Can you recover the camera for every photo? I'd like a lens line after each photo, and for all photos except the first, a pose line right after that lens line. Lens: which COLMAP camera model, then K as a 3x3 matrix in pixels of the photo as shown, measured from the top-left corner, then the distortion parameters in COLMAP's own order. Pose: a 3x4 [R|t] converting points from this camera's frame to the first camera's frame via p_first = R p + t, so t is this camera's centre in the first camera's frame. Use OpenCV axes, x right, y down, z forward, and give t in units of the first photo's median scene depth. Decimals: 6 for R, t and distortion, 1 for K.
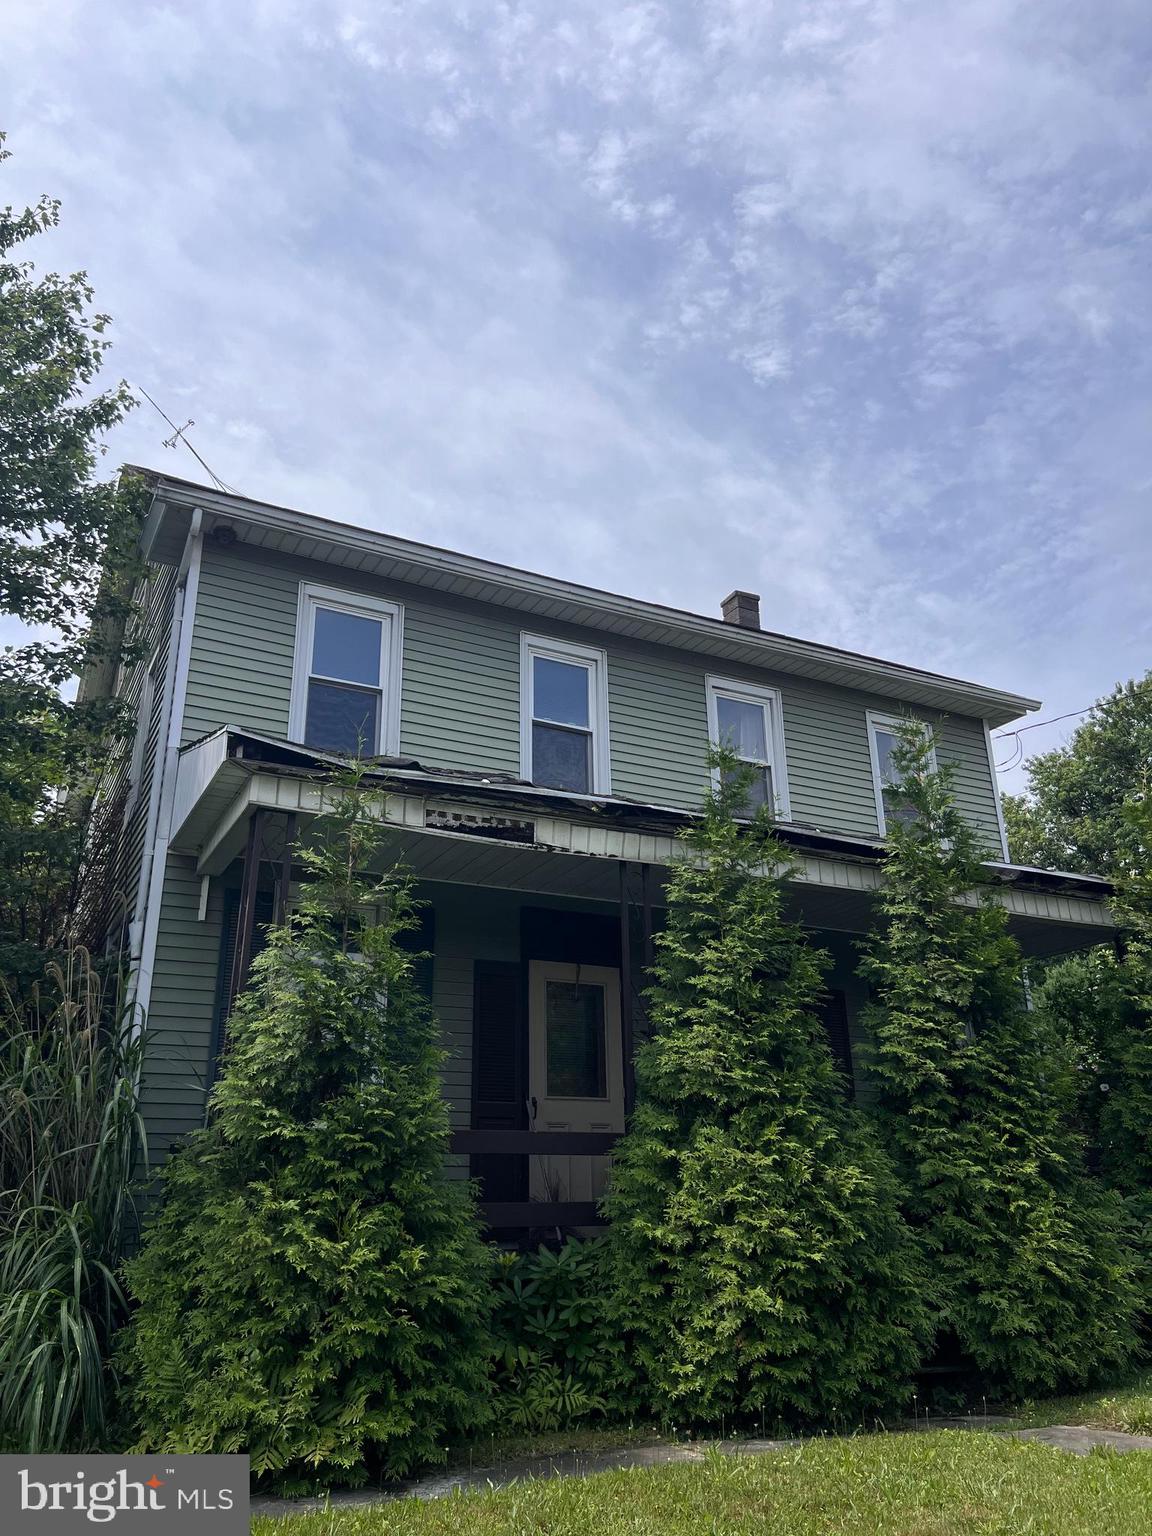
lens RADIAL K [[1140.4, 0, 545.5], [0, 1140.4, 770.2], [0, 0, 1]] dist [0.031157, -0.065887]
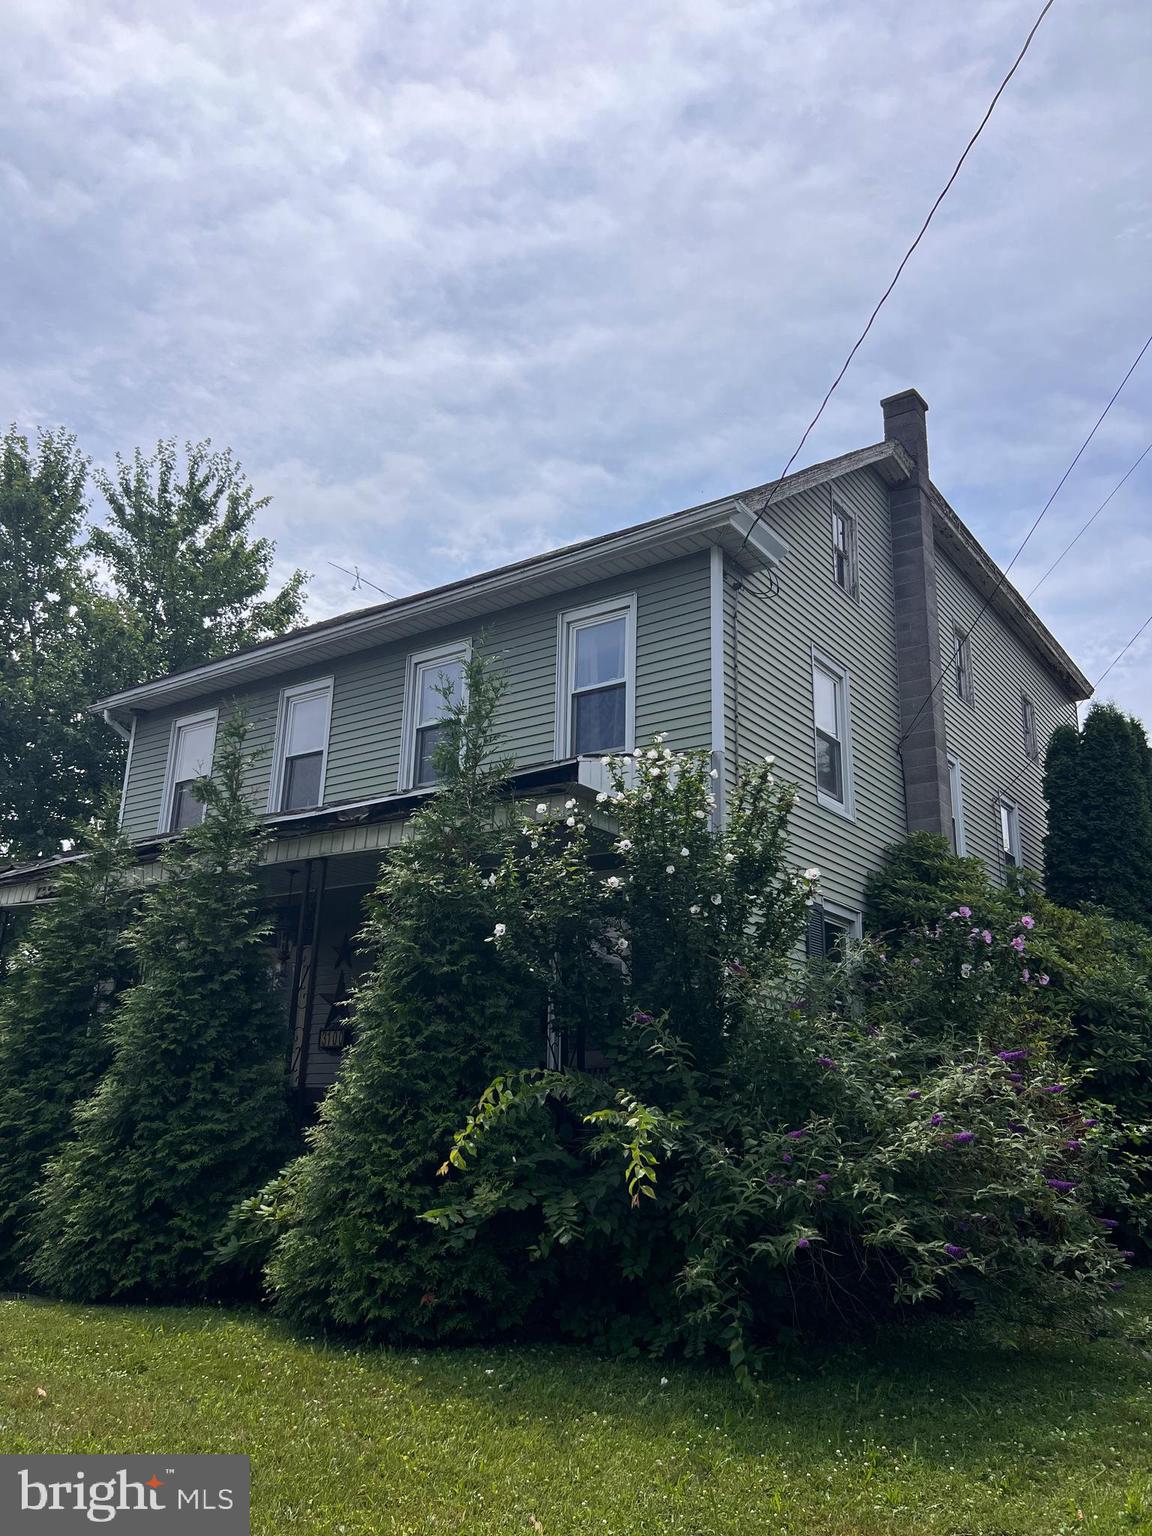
lens RADIAL K [[1140.4, 0, 545.5], [0, 1140.4, 770.2], [0, 0, 1]] dist [0.031157, -0.065887]
pose [[0.424736, -0.238341, -0.873380, 0.873737], [0.275161, 0.953069, -0.126274, 0.147482], [0.862488, -0.186687, 0.470385, 0.487398]]
